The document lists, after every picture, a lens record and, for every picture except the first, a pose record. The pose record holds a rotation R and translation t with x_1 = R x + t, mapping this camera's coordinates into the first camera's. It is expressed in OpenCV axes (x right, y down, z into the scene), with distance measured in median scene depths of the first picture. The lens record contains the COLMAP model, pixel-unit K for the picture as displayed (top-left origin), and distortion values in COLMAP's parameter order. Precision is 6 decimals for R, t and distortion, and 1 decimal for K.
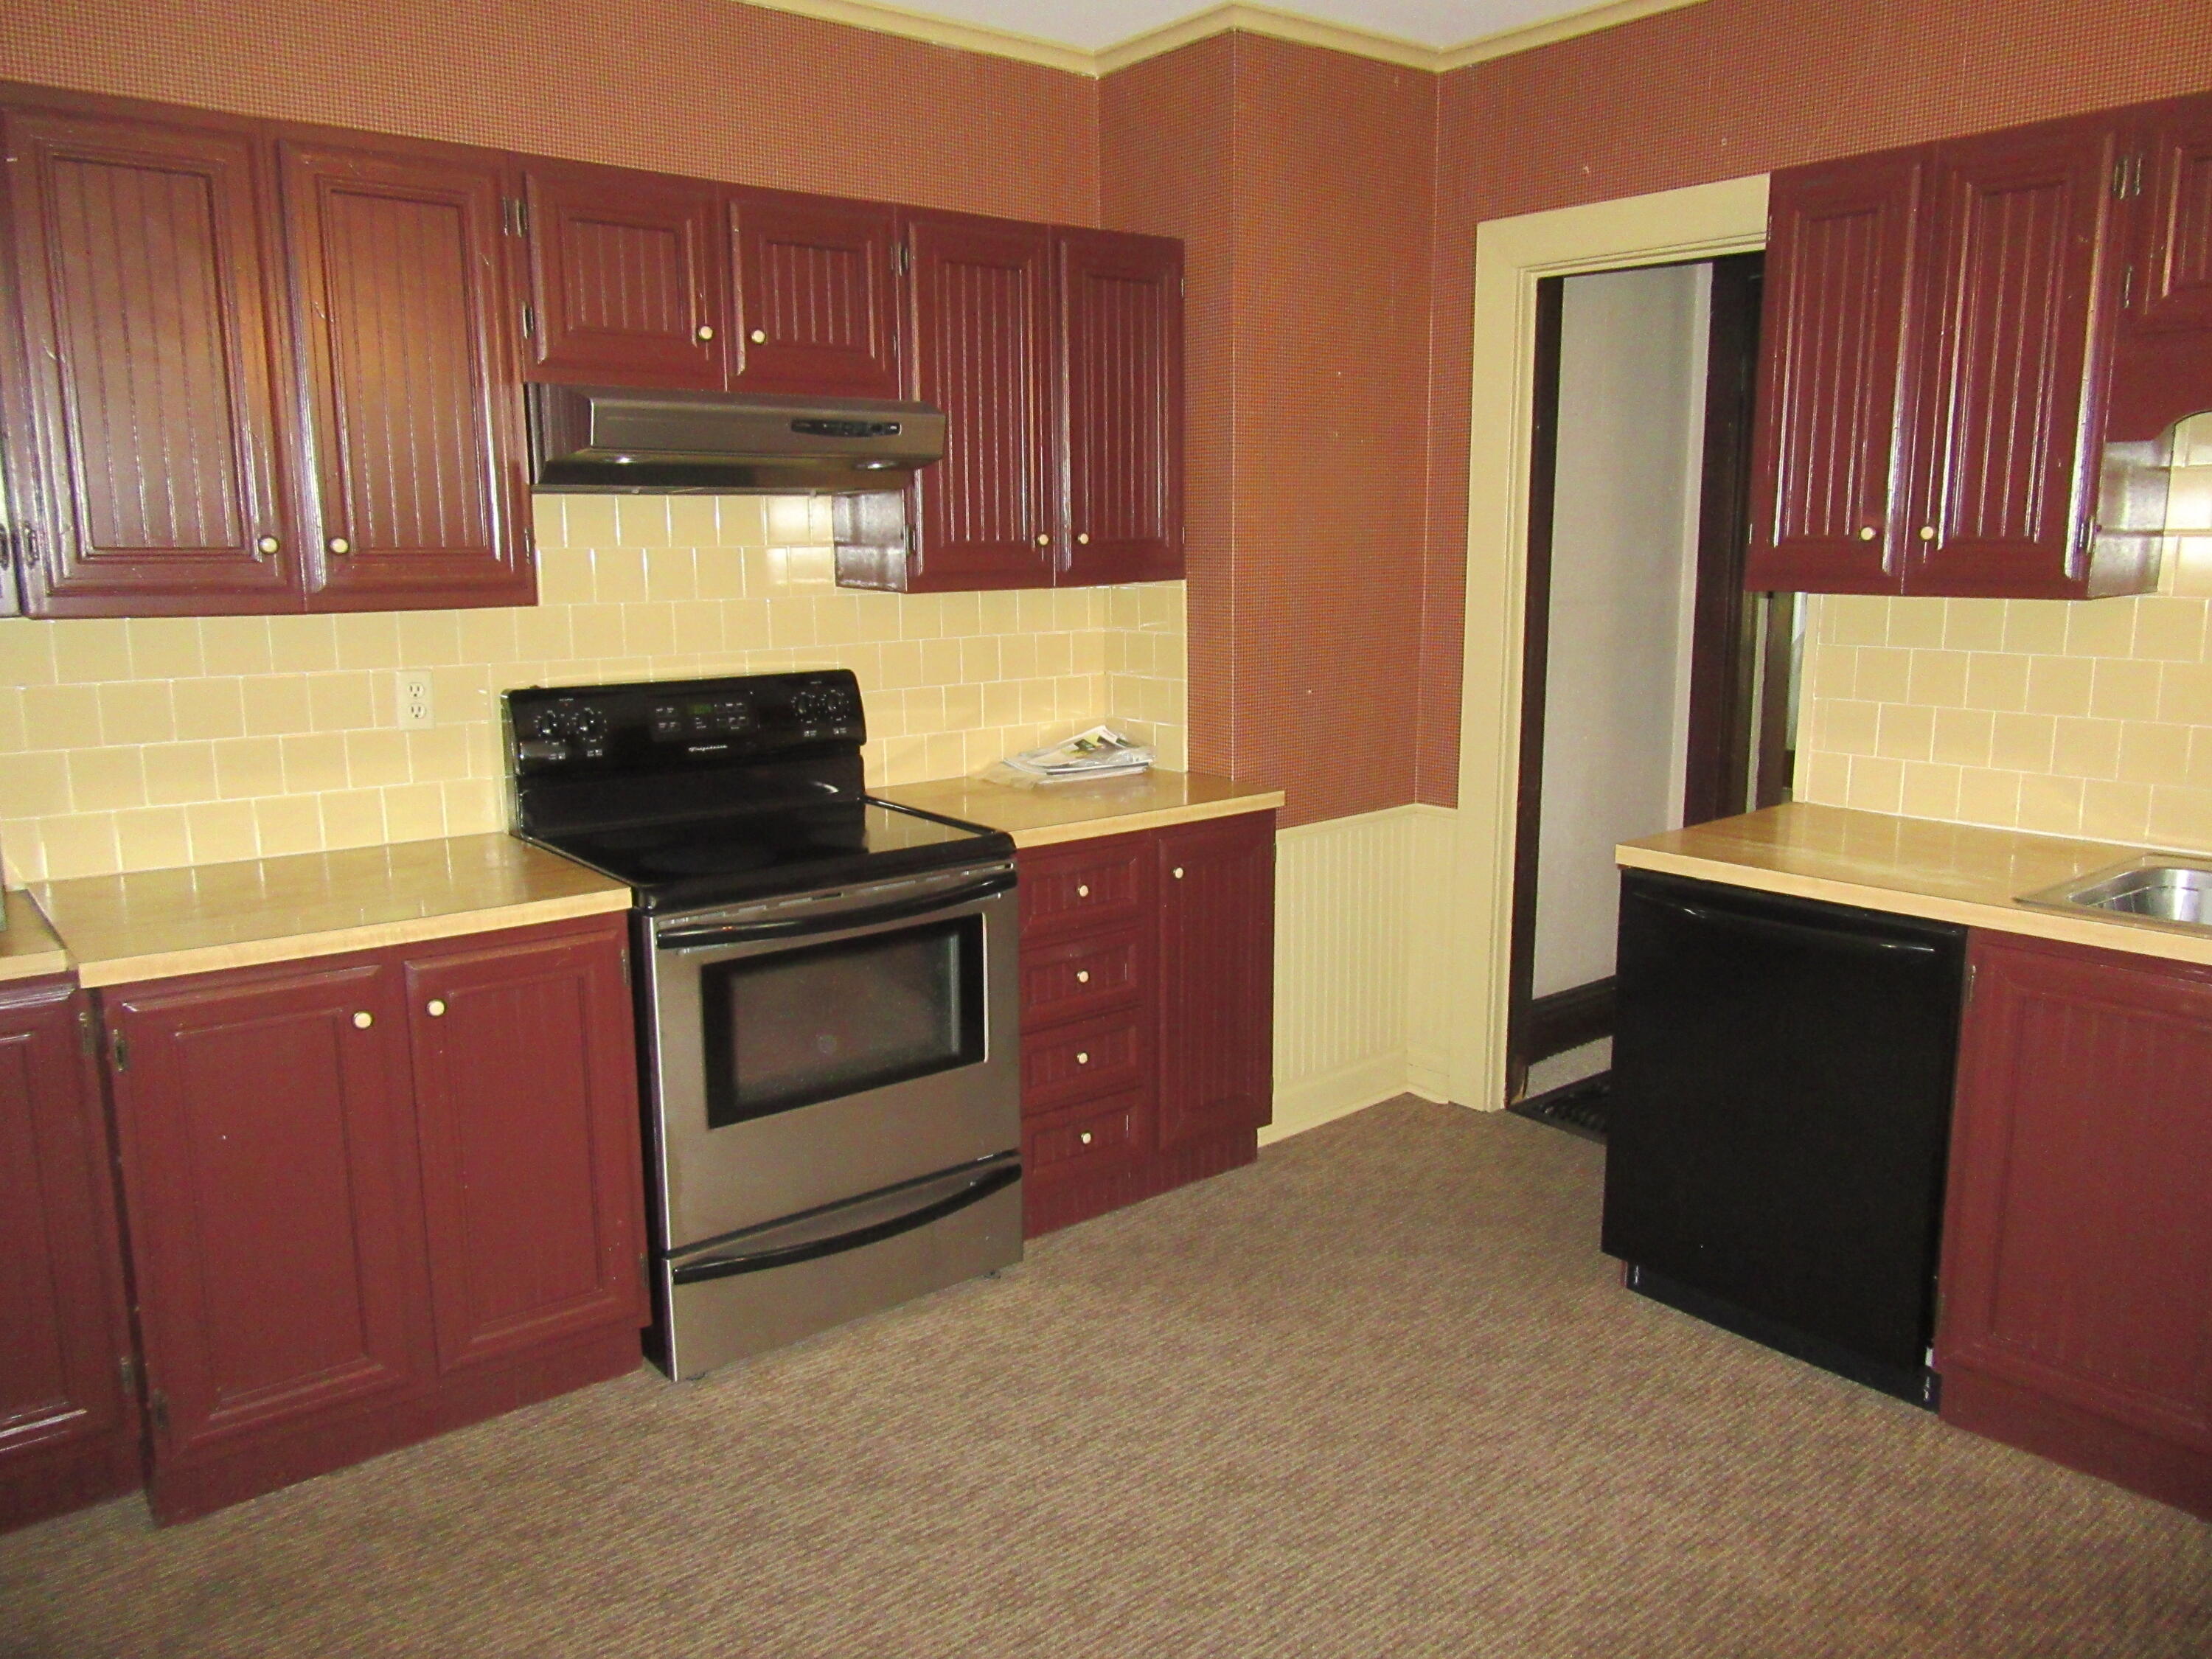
lens RADIAL K [[1649.1, 0, 1105.6], [0, 1649.1, 834.1], [0, 0, 1]] dist [0.006614, -0.000223]
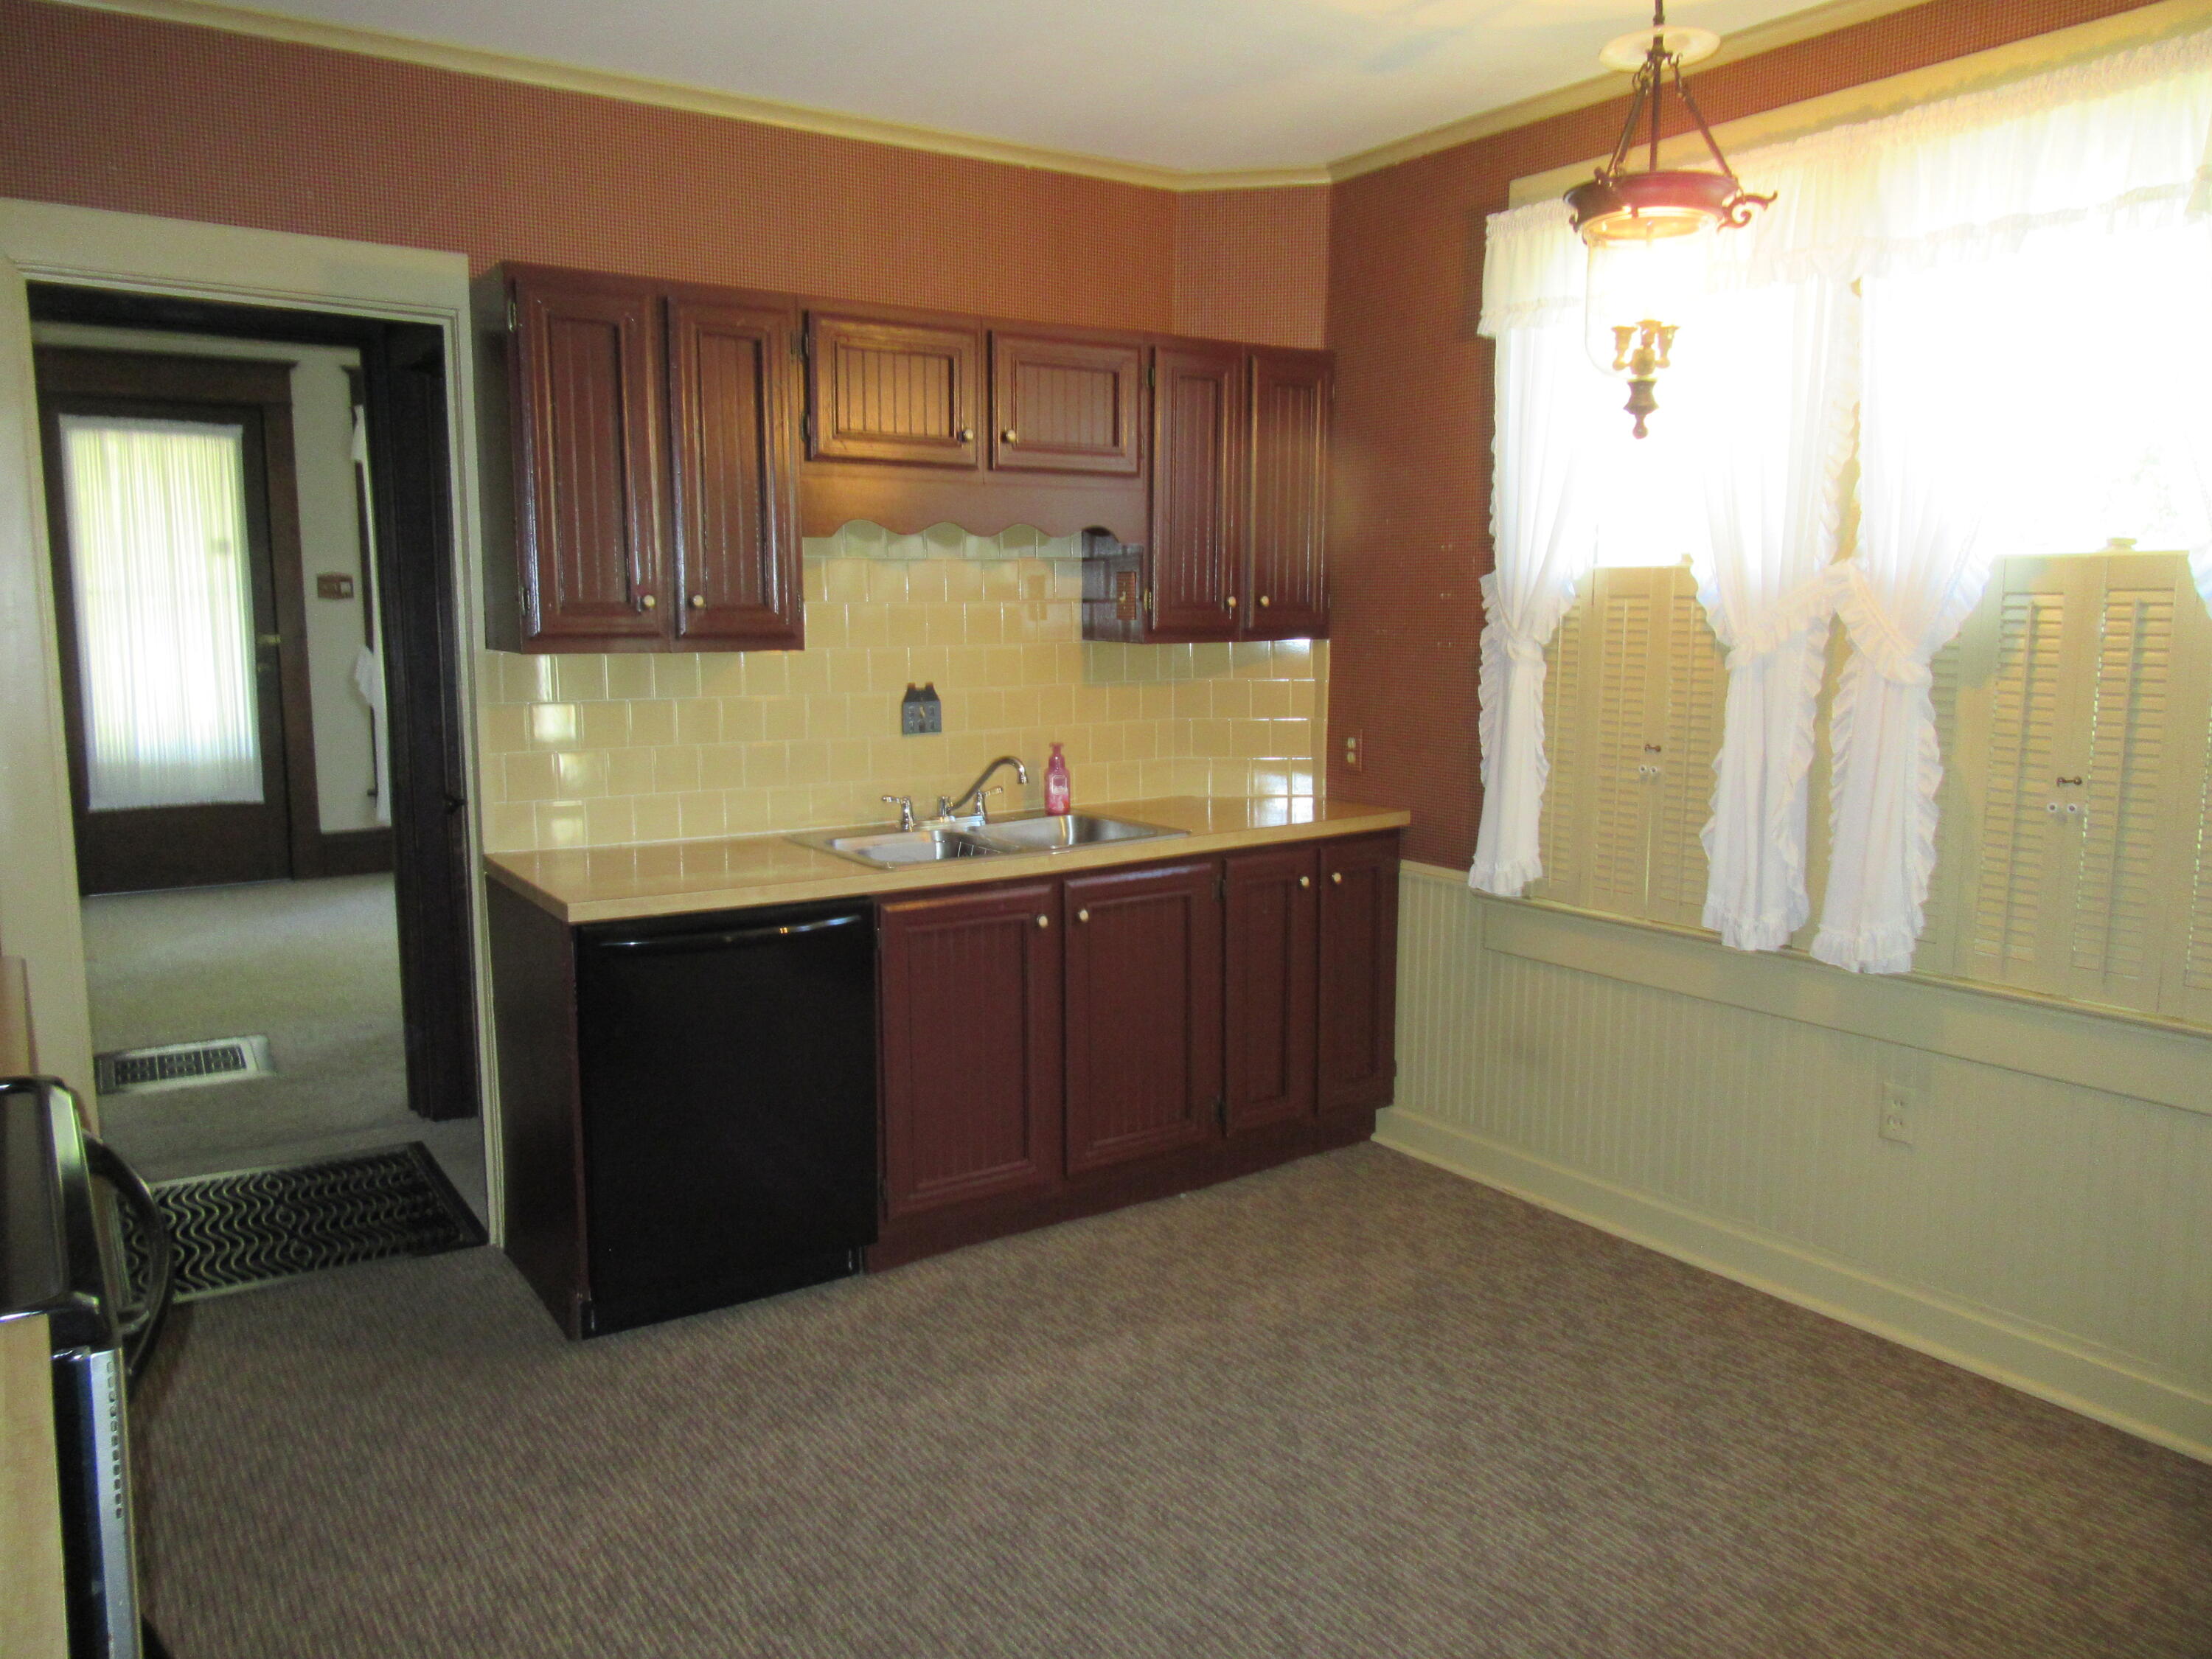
lens RADIAL K [[1649.1, 0, 1109.2], [0, 1649.1, 825.1], [0, 0, 1]] dist [0.006614, -0.000223]
pose [[0.067355, -0.119046, 0.990601, -0.747187], [0.169830, 0.979735, 0.106193, -0.104102], [-0.983169, 0.161081, 0.086208, 0.646742]]
